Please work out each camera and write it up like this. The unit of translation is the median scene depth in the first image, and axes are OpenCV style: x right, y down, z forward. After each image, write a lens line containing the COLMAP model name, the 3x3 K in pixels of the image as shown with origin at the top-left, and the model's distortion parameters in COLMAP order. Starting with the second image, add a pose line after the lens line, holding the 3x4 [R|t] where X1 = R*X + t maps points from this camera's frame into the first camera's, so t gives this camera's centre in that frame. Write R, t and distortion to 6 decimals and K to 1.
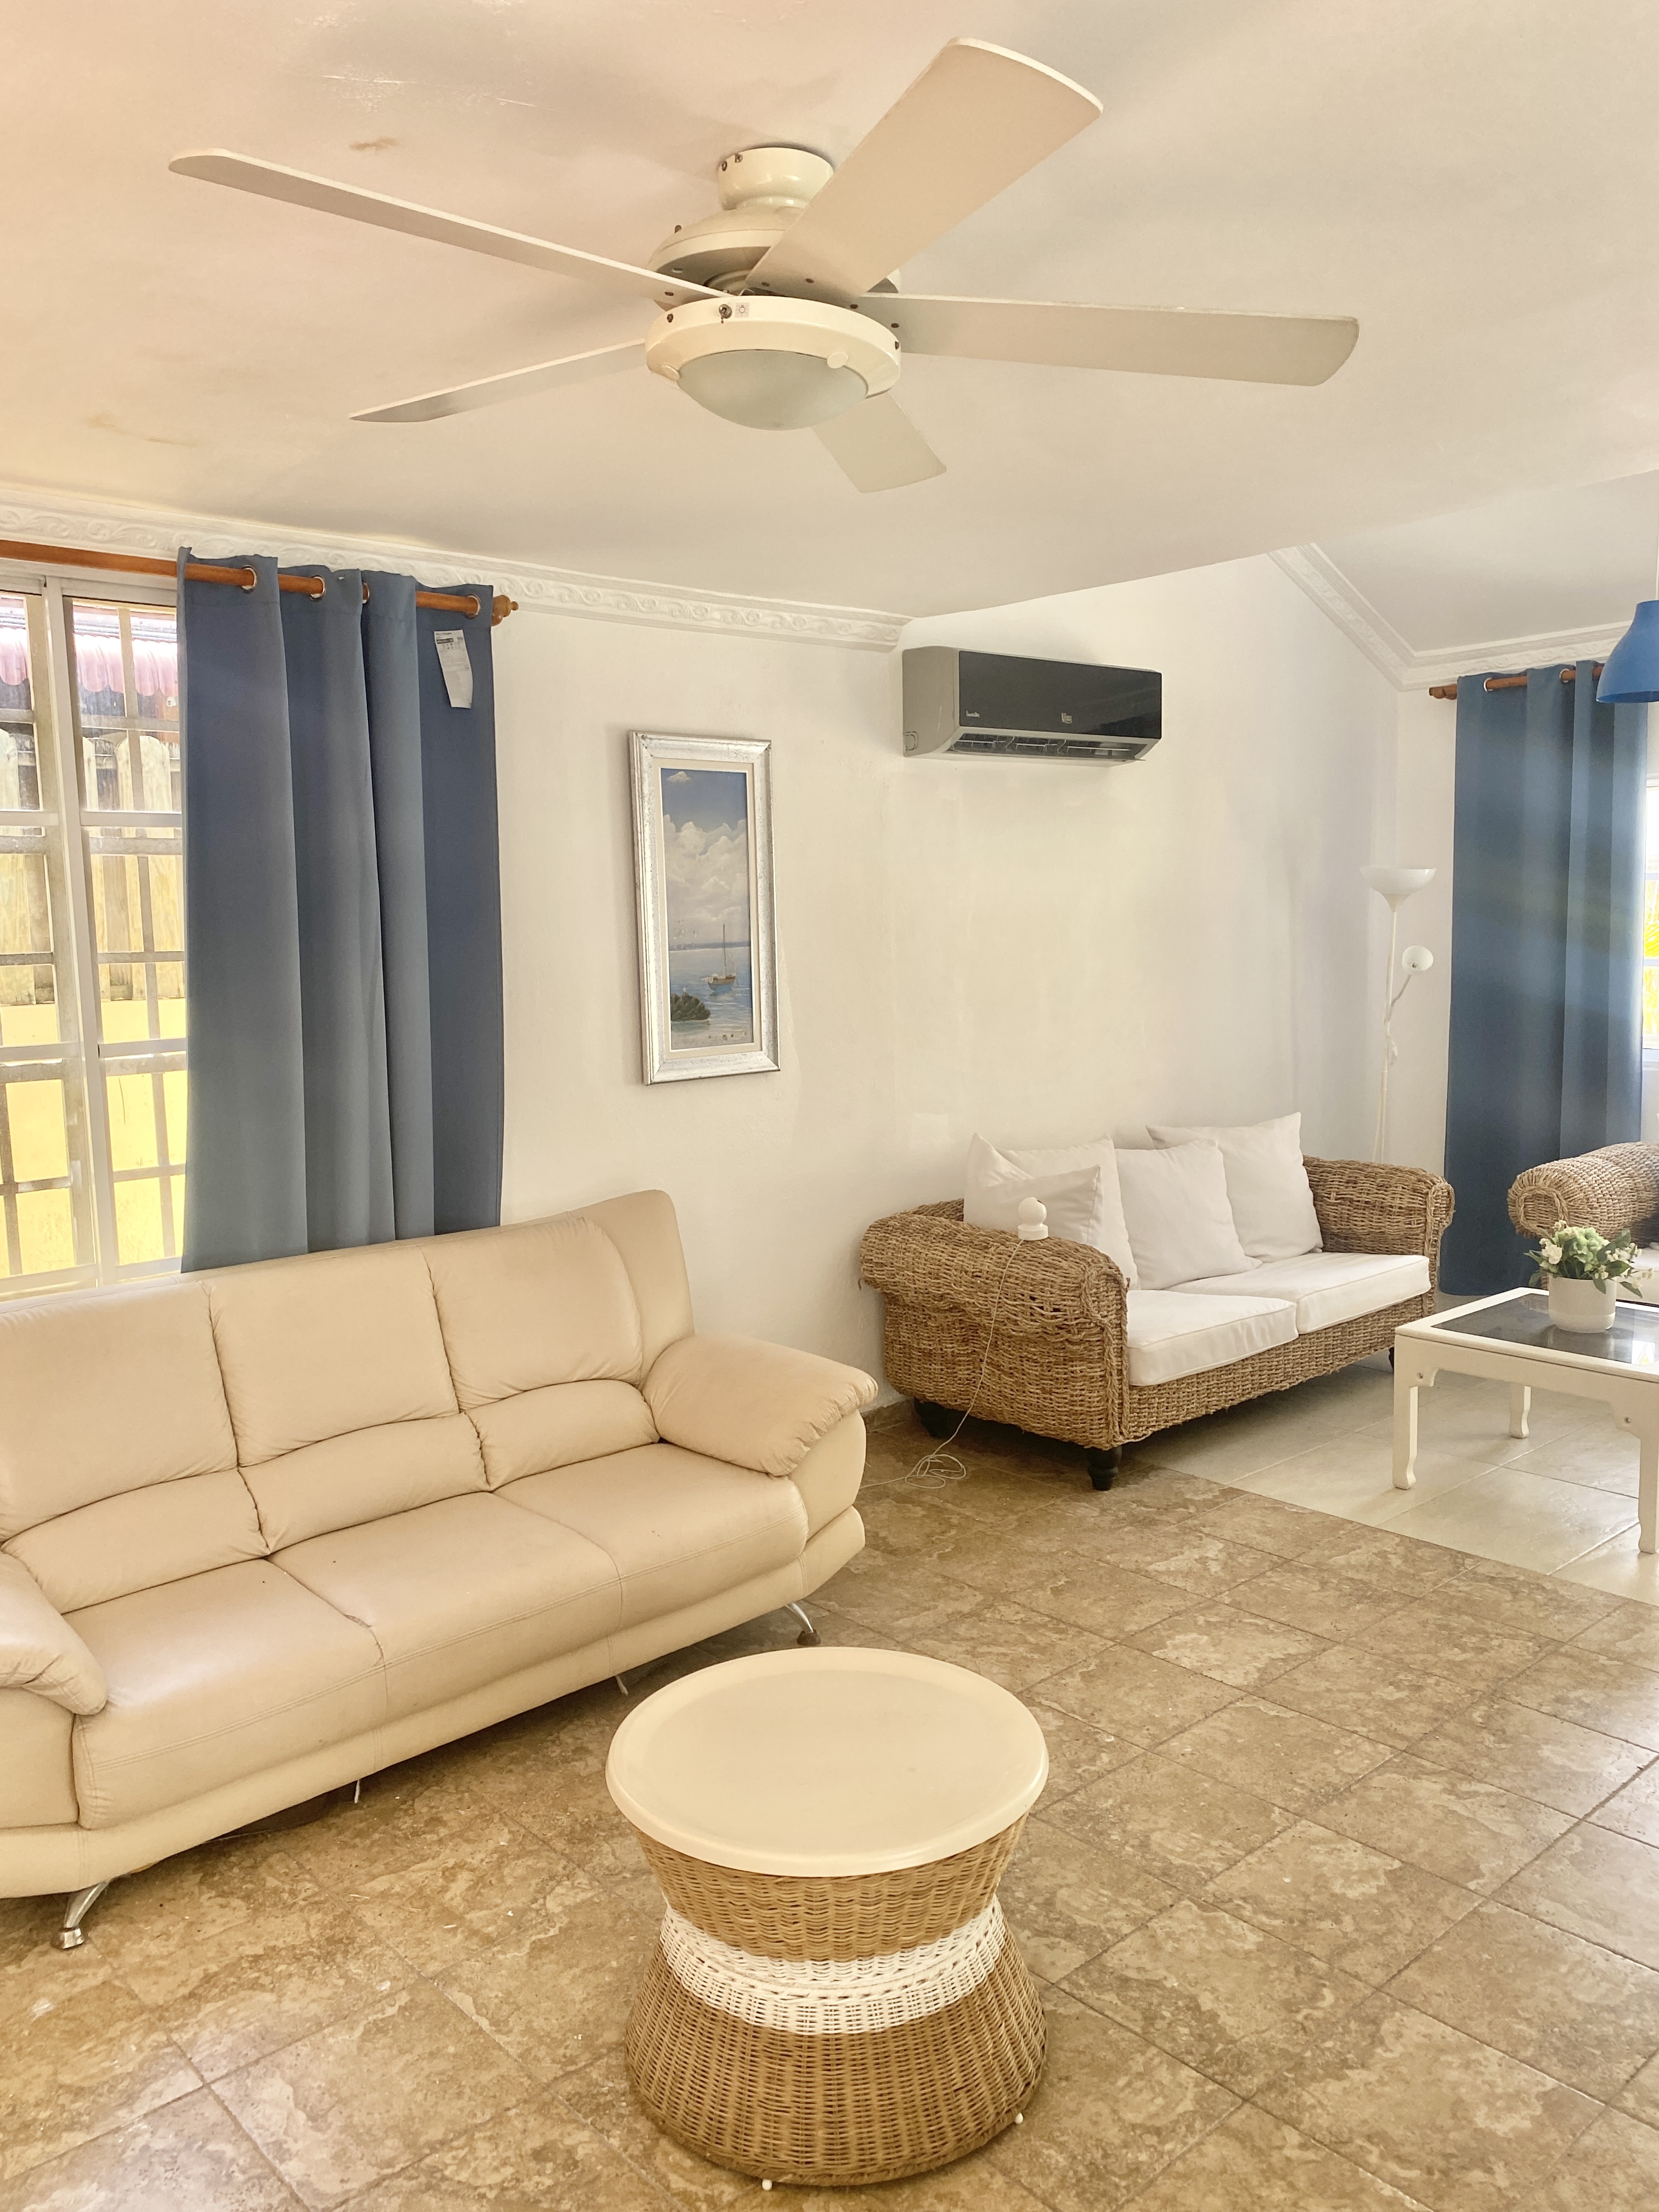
lens RADIAL K [[1694.0, 0, 825.1], [0, 1694.0, 1099.7], [0, 0, 1]] dist [0.031528, -0.004087]
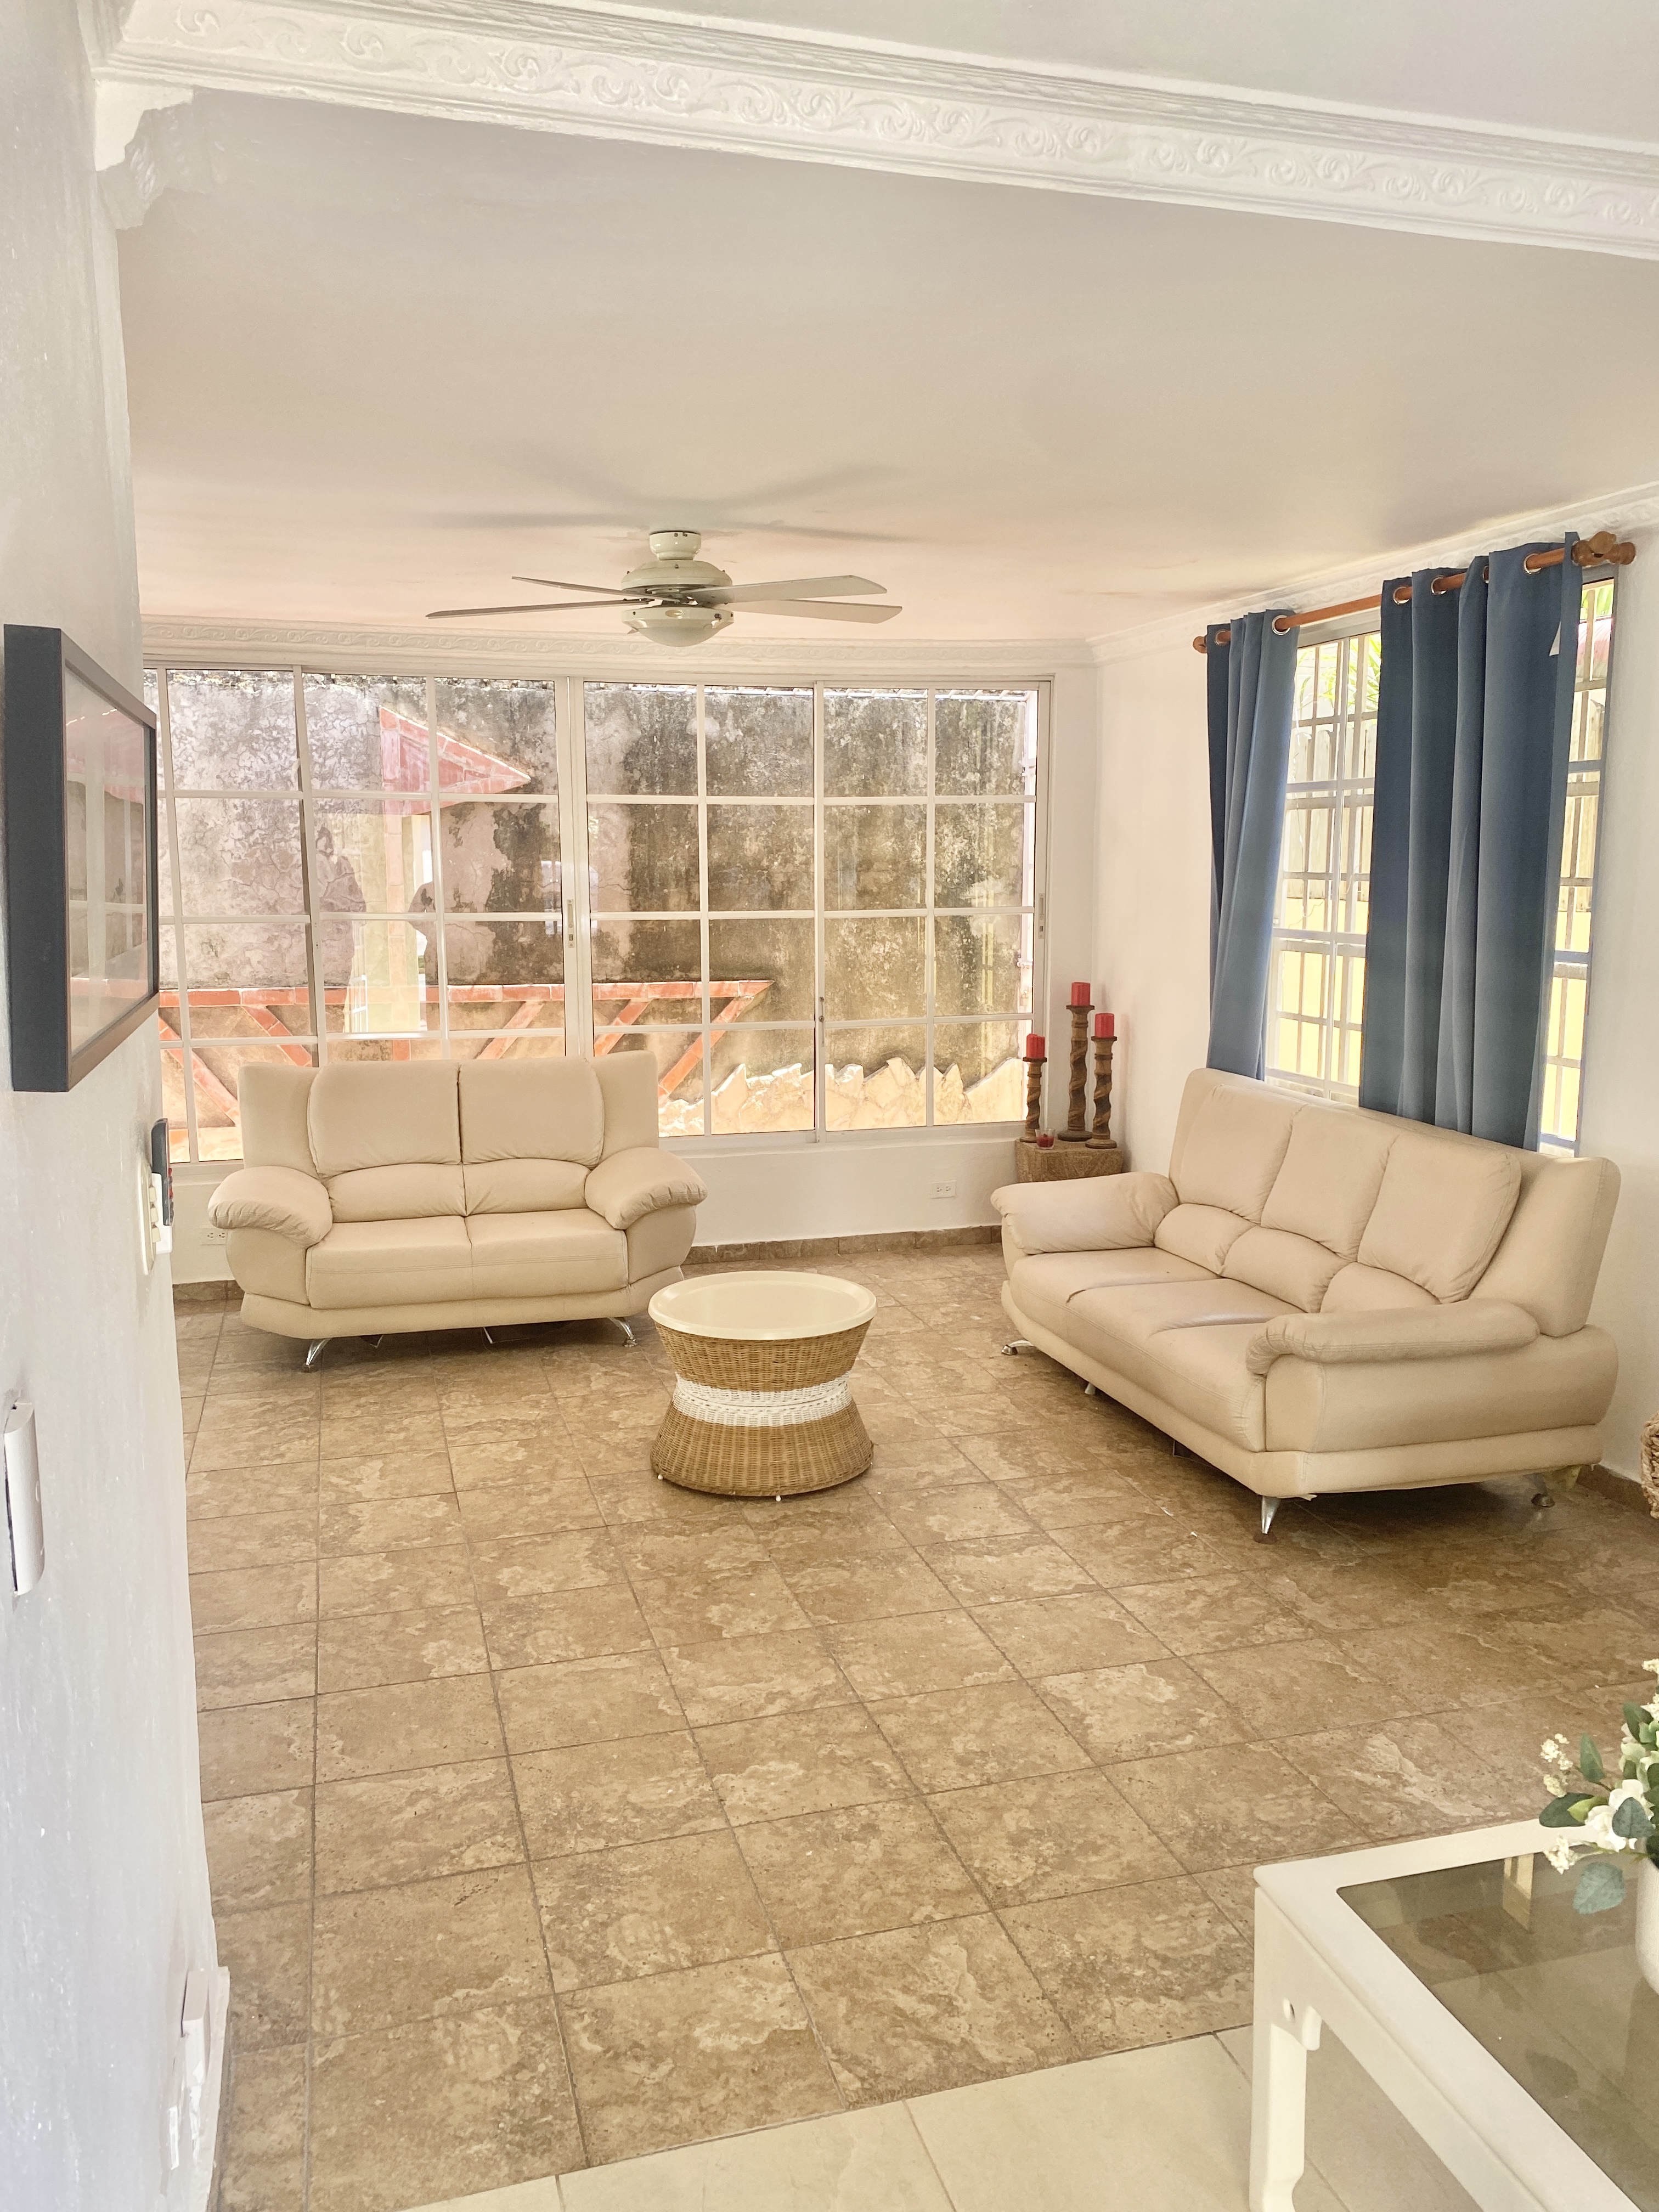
lens RADIAL K [[1694.0, 0, 826.4], [0, 1694.0, 1108.2], [0, 0, 1]] dist [0.031528, -0.004087]
pose [[-0.441431, 0.145369, -0.885441, 1.097229], [-0.093624, 0.973941, 0.206574, -0.151114], [0.892397, 0.174087, -0.416318, 1.241976]]
